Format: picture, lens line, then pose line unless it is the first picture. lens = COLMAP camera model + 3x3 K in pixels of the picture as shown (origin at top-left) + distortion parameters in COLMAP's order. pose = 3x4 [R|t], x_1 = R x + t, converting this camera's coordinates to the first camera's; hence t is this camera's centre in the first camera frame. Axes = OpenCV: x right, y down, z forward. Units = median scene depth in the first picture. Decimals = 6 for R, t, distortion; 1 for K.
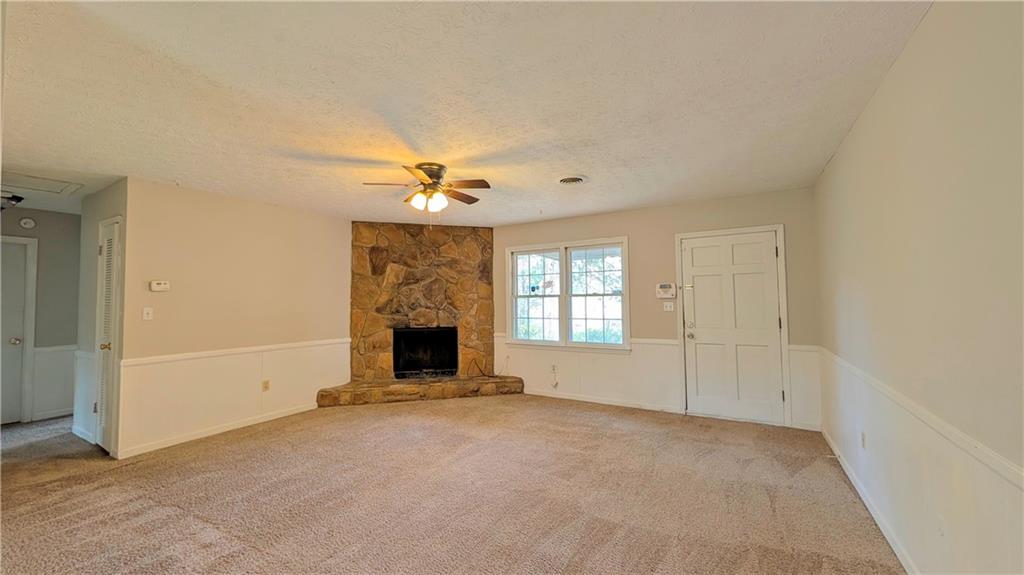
lens RADIAL K [[389.1, 0, 515.0], [0, 389.1, 287.5], [0, 0, 1]] dist [-0.001678, -0.000446]
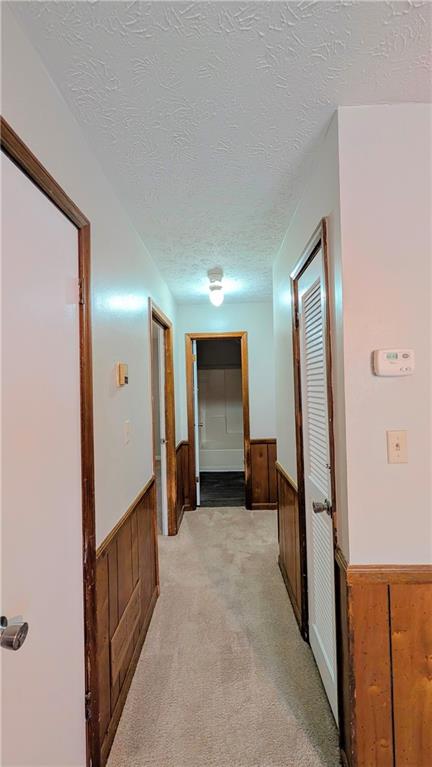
lens RADIAL K [[291.4, 0, 212.8], [0, 291.4, 380.7], [0, 0, 1]] dist [-0.001678, -0.000446]
pose [[0.467939, -0.014538, -0.883641, -0.746168], [0.048652, 0.998772, 0.009332, 0.002570], [0.882420, -0.047358, 0.468072, 0.710610]]
